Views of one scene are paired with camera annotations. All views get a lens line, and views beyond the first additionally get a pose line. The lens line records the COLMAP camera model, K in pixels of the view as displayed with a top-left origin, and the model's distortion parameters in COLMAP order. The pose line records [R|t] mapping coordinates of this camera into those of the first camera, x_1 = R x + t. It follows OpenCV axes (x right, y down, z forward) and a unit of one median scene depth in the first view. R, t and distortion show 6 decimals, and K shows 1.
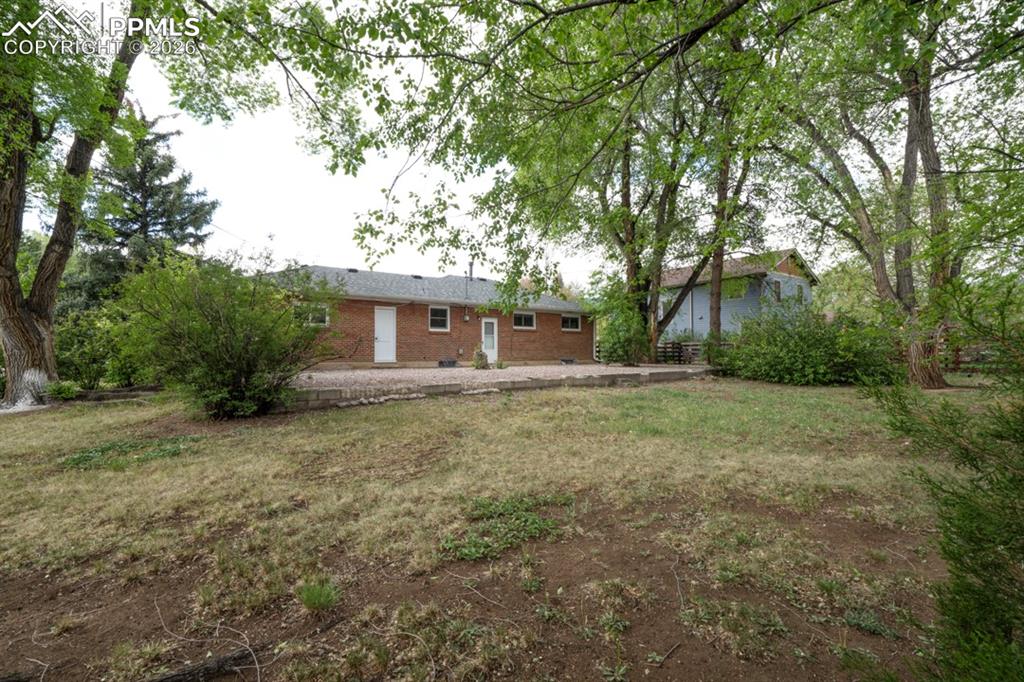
lens RADIAL K [[466.9, 0, 512.4], [0, 466.9, 345.3], [0, 0, 1]] dist [-0.002460, -0.000063]
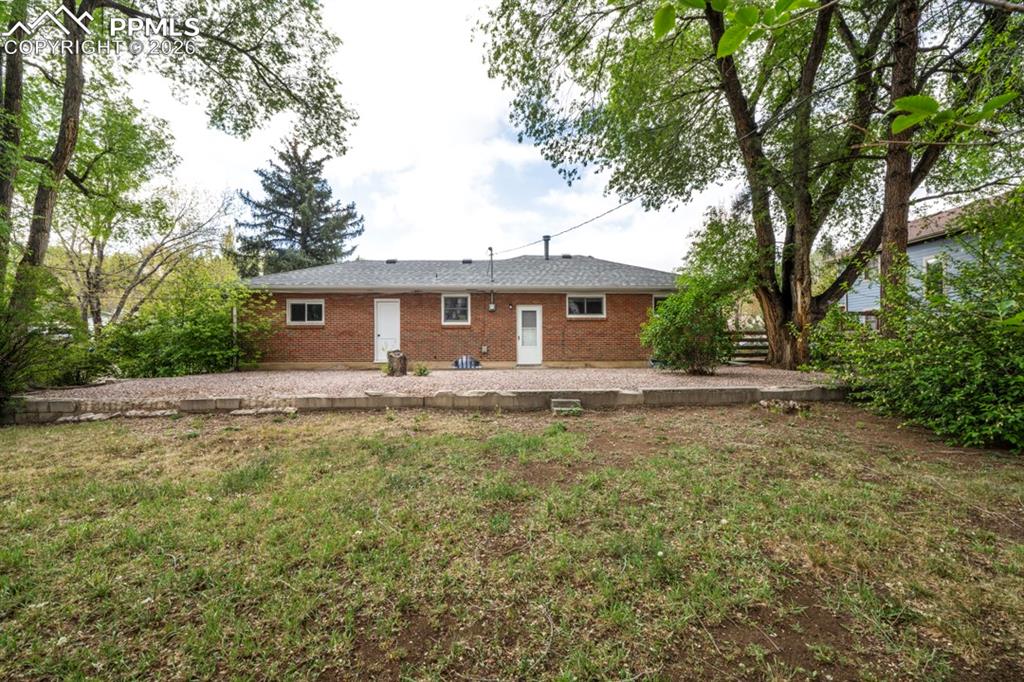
lens RADIAL K [[466.9, 0, 511.5], [0, 466.9, 340.0], [0, 0, 1]] dist [-0.002460, -0.000063]
pose [[0.832054, -0.011004, -0.554586, 0.369444], [0.012866, 0.999917, -0.000538, -0.001691], [0.554545, -0.006688, 0.832127, 0.365374]]
